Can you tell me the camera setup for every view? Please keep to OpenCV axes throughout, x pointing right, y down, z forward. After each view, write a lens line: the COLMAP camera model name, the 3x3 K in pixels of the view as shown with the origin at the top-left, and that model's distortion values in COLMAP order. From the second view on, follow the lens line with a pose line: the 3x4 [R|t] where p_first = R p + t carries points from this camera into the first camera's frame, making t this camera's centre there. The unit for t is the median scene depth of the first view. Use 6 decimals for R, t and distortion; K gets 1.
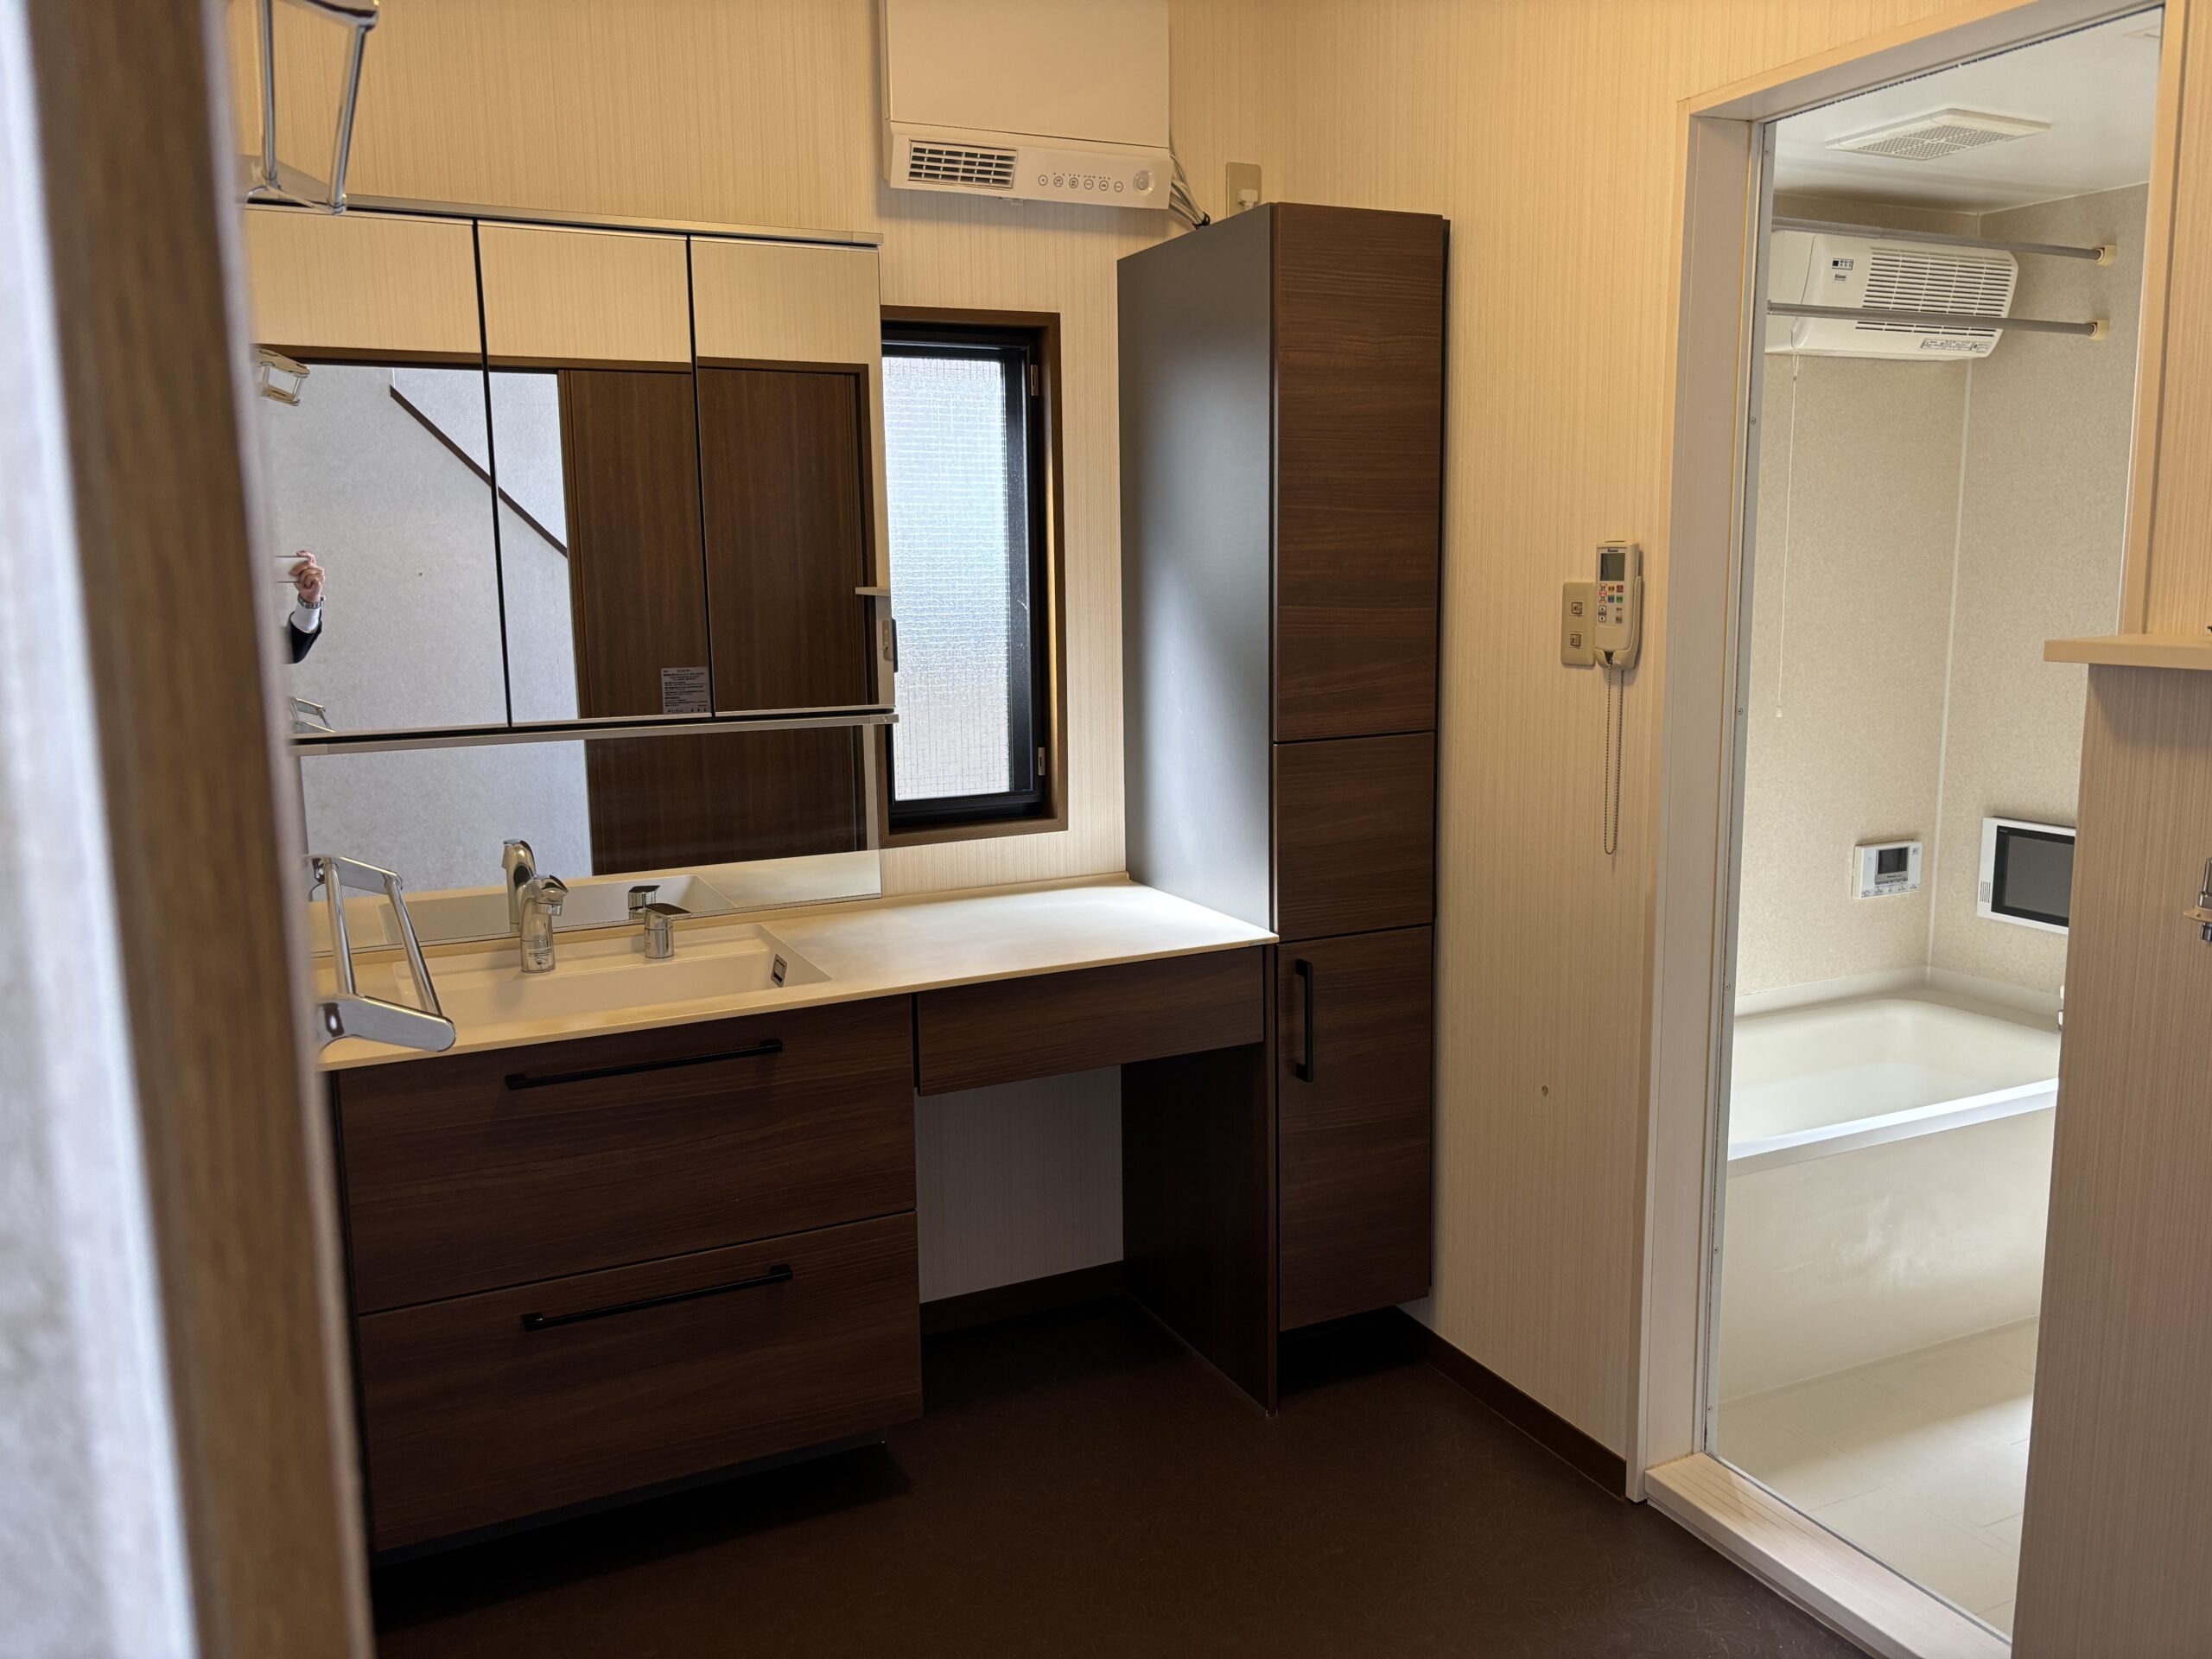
lens RADIAL K [[1678.5, 0, 1098.7], [0, 1678.5, 837.5], [0, 0, 1]] dist [0.036034, -0.030323]
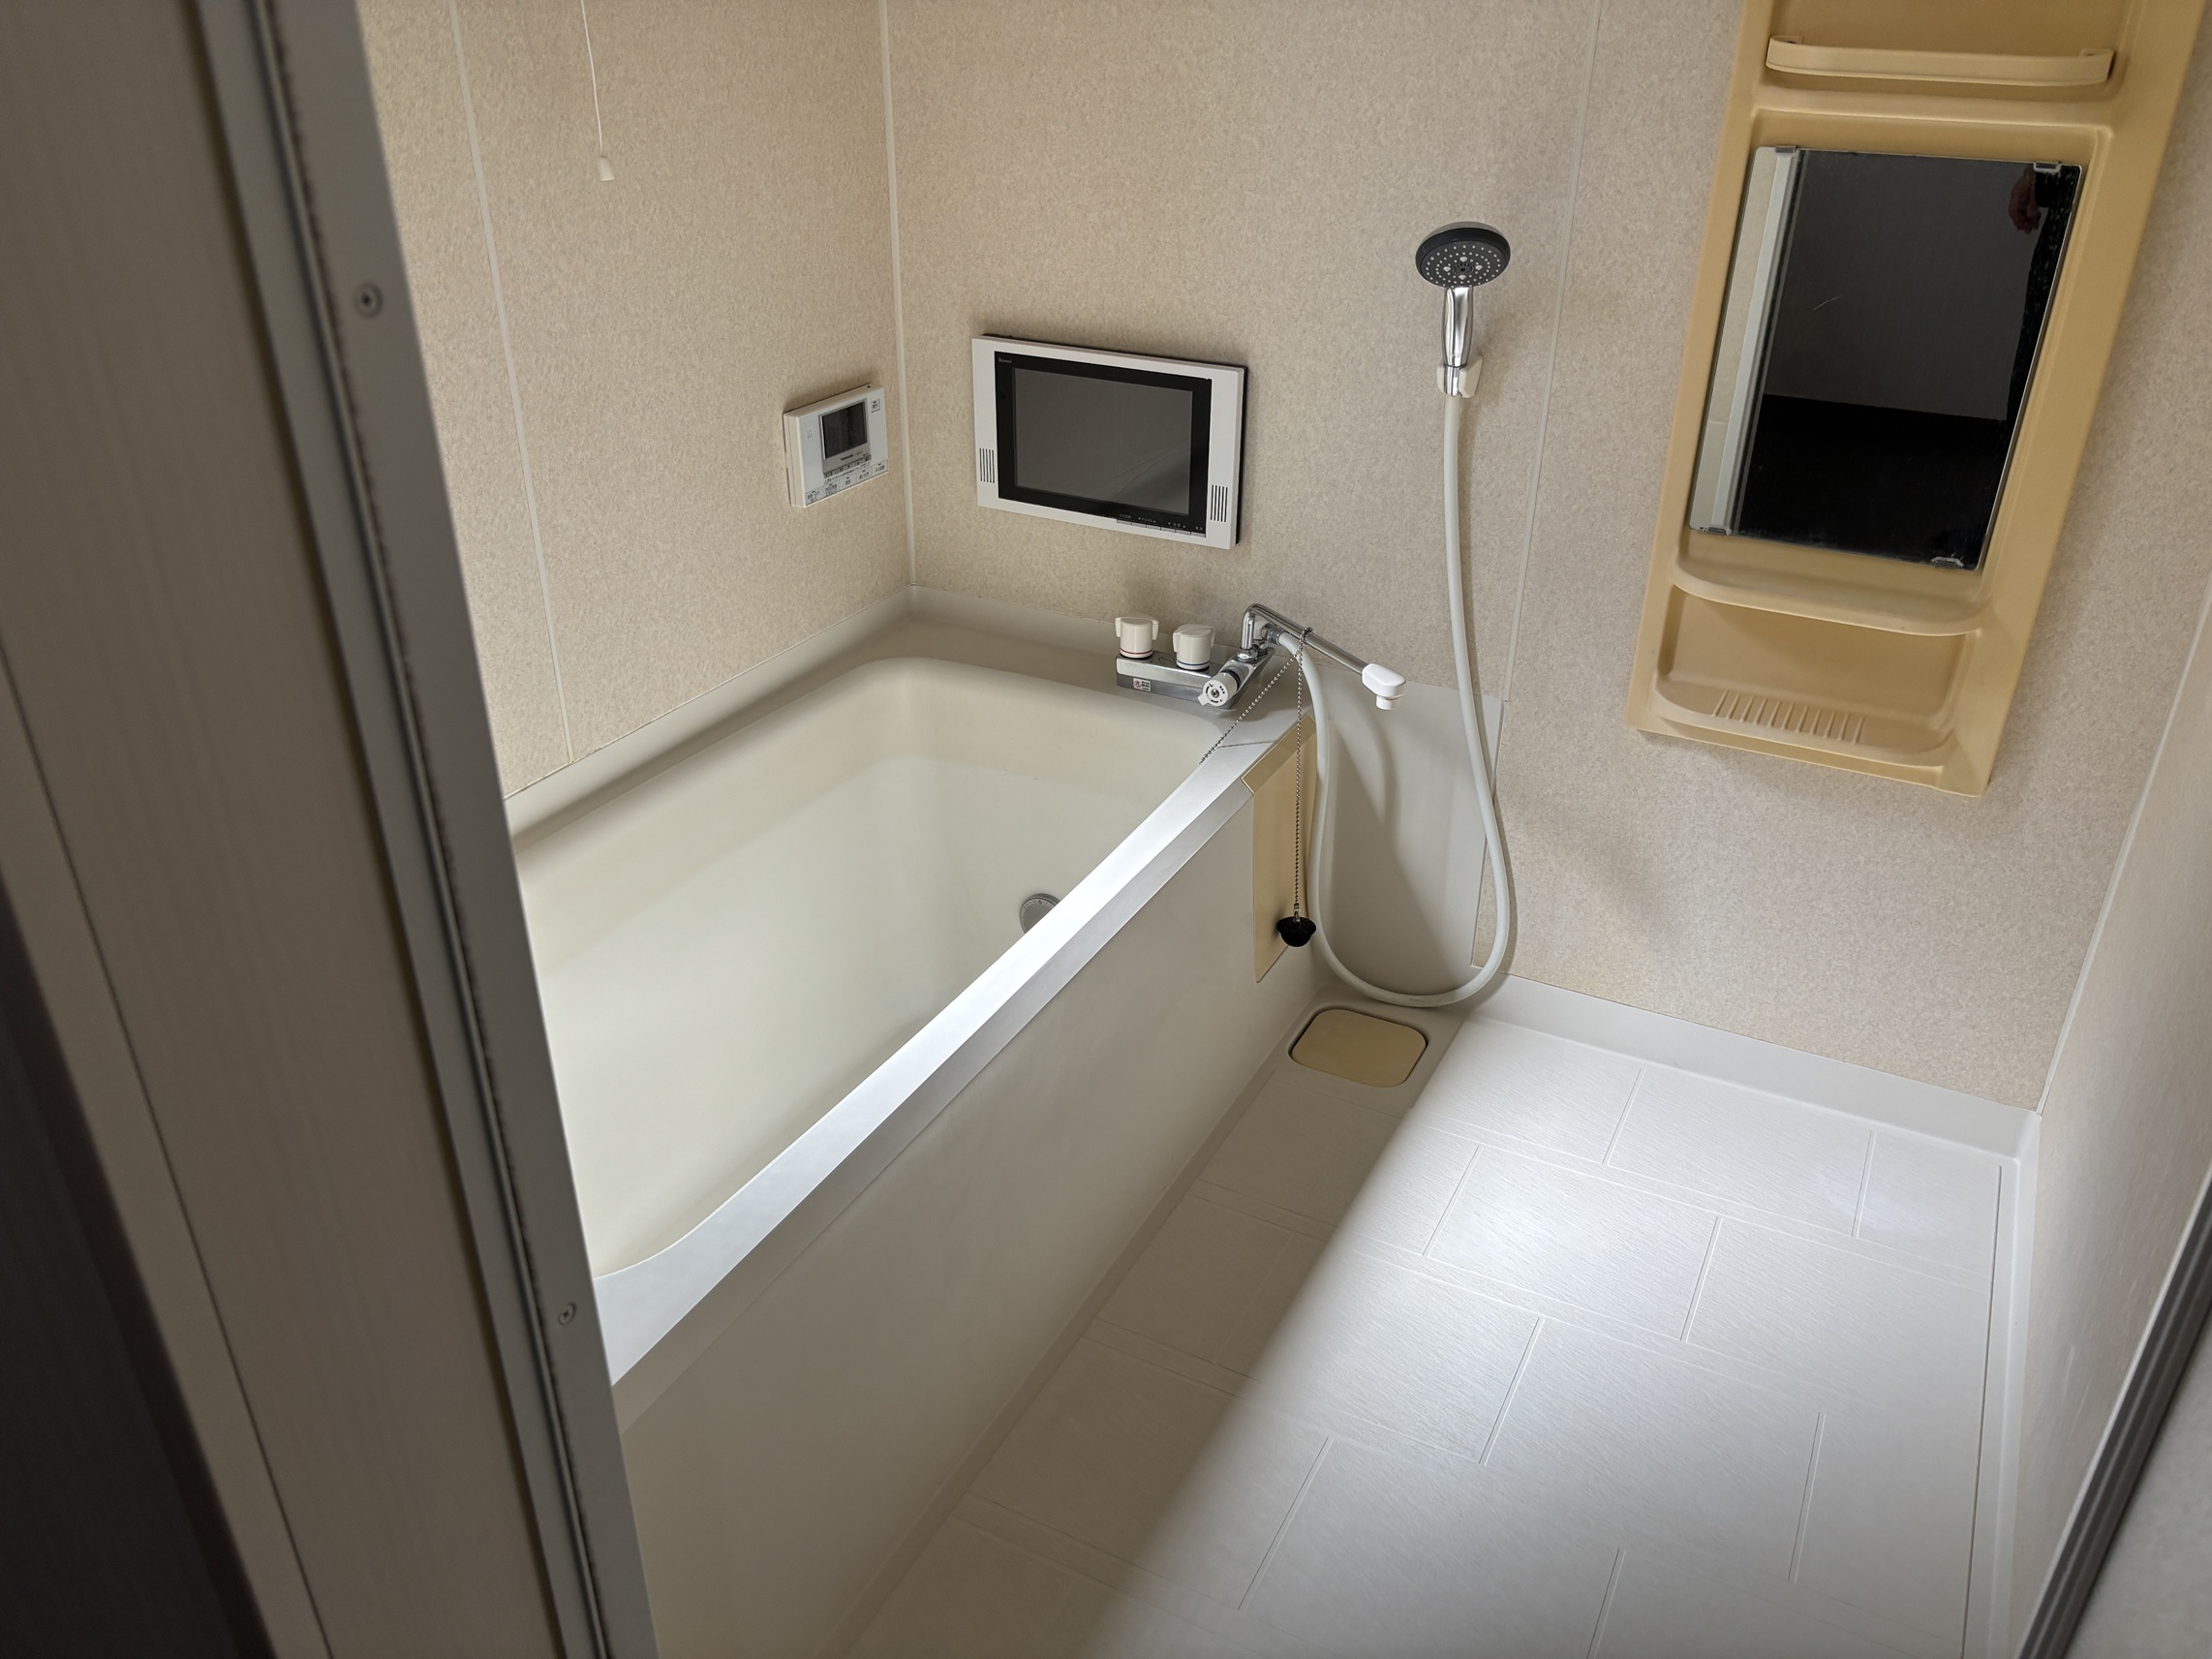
lens RADIAL K [[1678.5, 0, 1114.6], [0, 1678.5, 832.3], [0, 0, 1]] dist [0.036034, -0.030323]
pose [[0.801207, -0.260450, 0.538733, 0.200529], [0.074279, 0.936633, 0.342345, -0.047885], [-0.593760, -0.234273, 0.769783, 0.475733]]
